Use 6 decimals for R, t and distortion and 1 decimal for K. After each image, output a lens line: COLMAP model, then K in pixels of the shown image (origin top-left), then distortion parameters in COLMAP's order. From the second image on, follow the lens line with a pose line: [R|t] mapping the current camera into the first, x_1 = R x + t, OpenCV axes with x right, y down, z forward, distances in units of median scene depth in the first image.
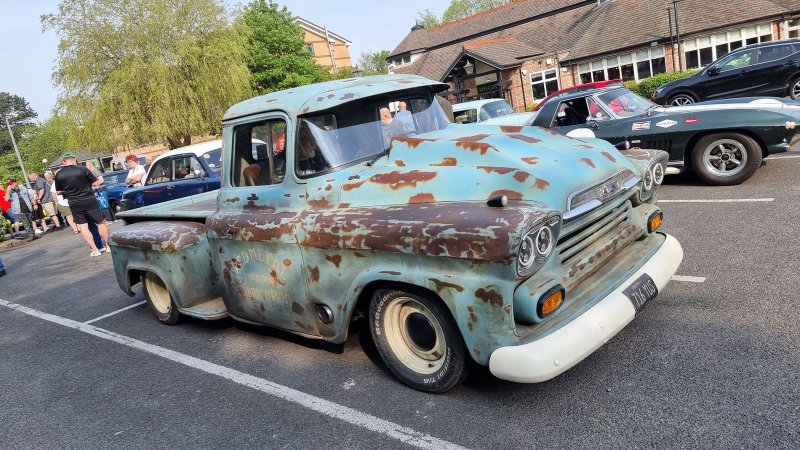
lens RADIAL K [[571.4, 0, 401.8], [0, 571.4, 226.3], [0, 0, 1]] dist [0.057125, -0.031319]
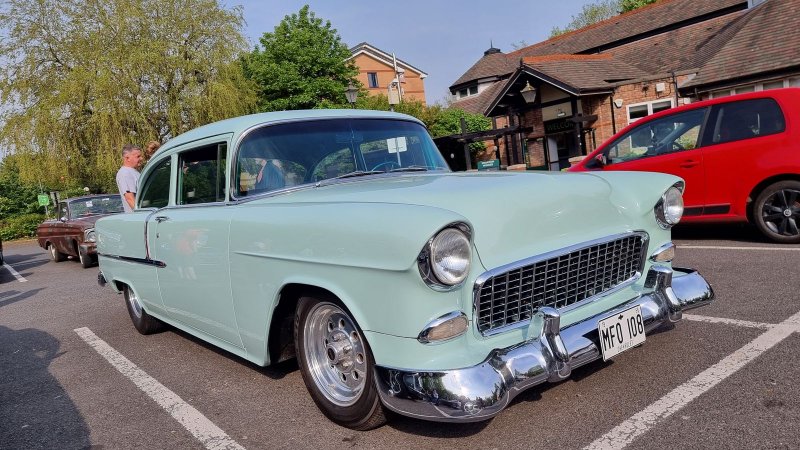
lens RADIAL K [[571.4, 0, 406.4], [0, 571.4, 230.8], [0, 0, 1]] dist [0.057125, -0.031319]
pose [[0.982178, 0.075637, -0.172061, 0.104277], [-0.086531, 0.994633, -0.056715, -0.071853], [0.166848, 0.070592, 0.983452, 0.347167]]
